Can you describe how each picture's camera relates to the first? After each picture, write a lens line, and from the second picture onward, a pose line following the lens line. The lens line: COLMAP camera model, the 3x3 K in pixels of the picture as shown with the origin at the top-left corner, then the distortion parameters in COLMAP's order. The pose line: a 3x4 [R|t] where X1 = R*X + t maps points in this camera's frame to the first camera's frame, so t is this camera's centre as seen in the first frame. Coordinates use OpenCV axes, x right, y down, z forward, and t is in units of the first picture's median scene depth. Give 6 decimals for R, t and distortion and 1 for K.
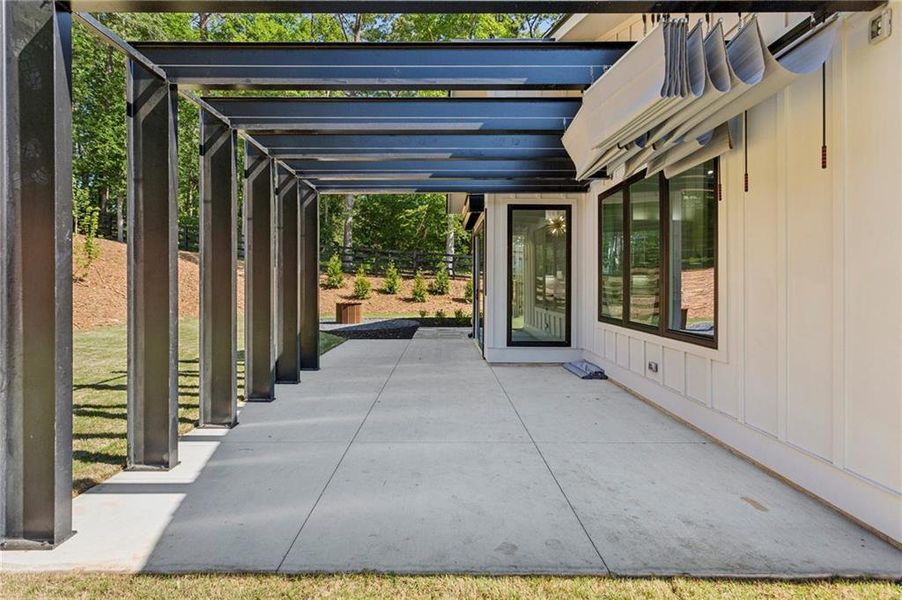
lens RADIAL K [[435.2, 0, 444.7], [0, 435.2, 299.6], [0, 0, 1]] dist [-0.000887, 0.000167]
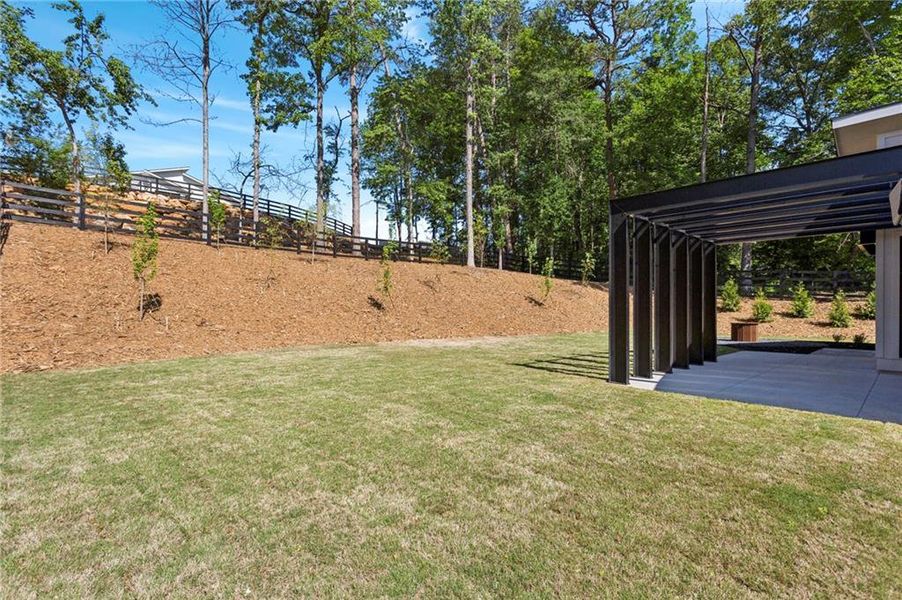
lens RADIAL K [[435.2, 0, 444.7], [0, 435.2, 299.6], [0, 0, 1]] dist [-0.000887, 0.000167]
pose [[0.674766, -0.012809, -0.737920, 0.054685], [-0.028301, 0.998665, -0.043214, 0.010435], [0.737489, 0.050044, 0.673503, -0.206856]]
